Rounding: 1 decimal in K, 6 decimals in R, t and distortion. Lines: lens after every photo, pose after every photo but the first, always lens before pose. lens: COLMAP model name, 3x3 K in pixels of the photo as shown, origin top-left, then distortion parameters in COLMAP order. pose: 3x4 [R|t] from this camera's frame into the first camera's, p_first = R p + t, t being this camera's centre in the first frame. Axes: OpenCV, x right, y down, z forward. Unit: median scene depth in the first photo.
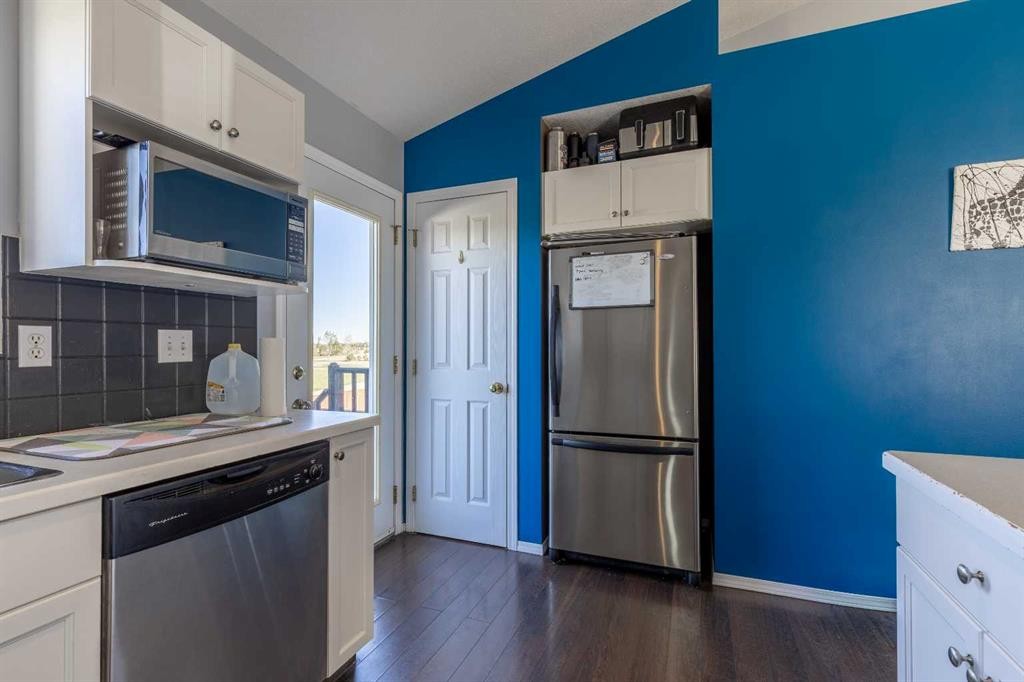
lens RADIAL K [[463.7, 0, 515.9], [0, 463.7, 341.6], [0, 0, 1]] dist [0.005060, -0.000614]
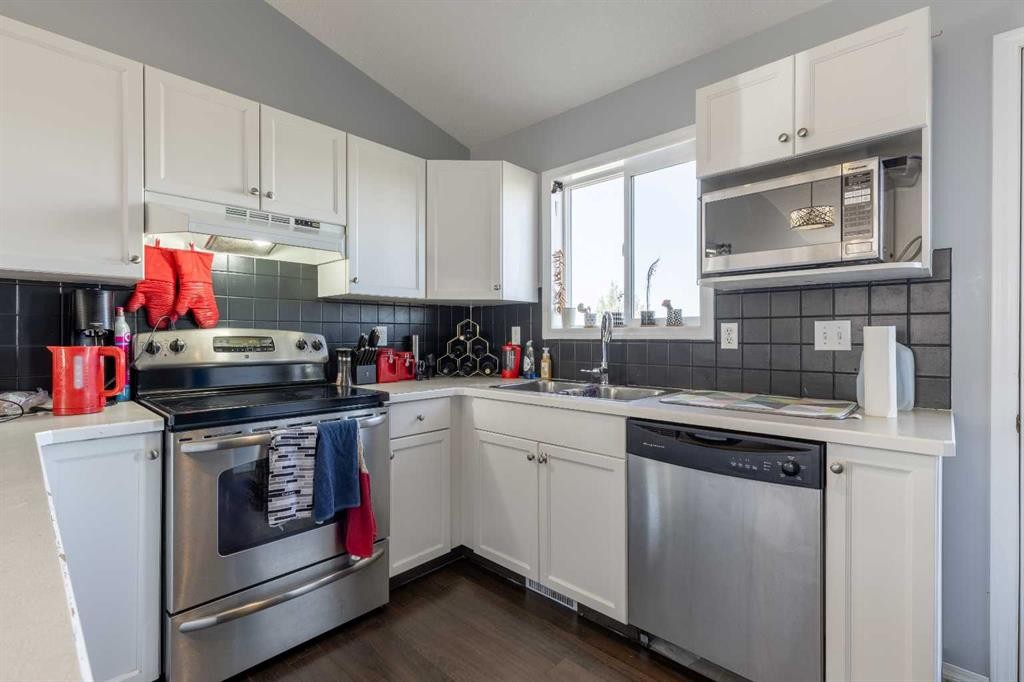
lens RADIAL K [[463.7, 0, 527.5], [0, 463.7, 337.8], [0, 0, 1]] dist [0.005060, -0.000614]
pose [[-0.354733, 0.005799, -0.934950, 0.658690], [0.013628, 0.999907, 0.001032, 0.005277], [0.934868, -0.012376, -0.354779, 0.864082]]
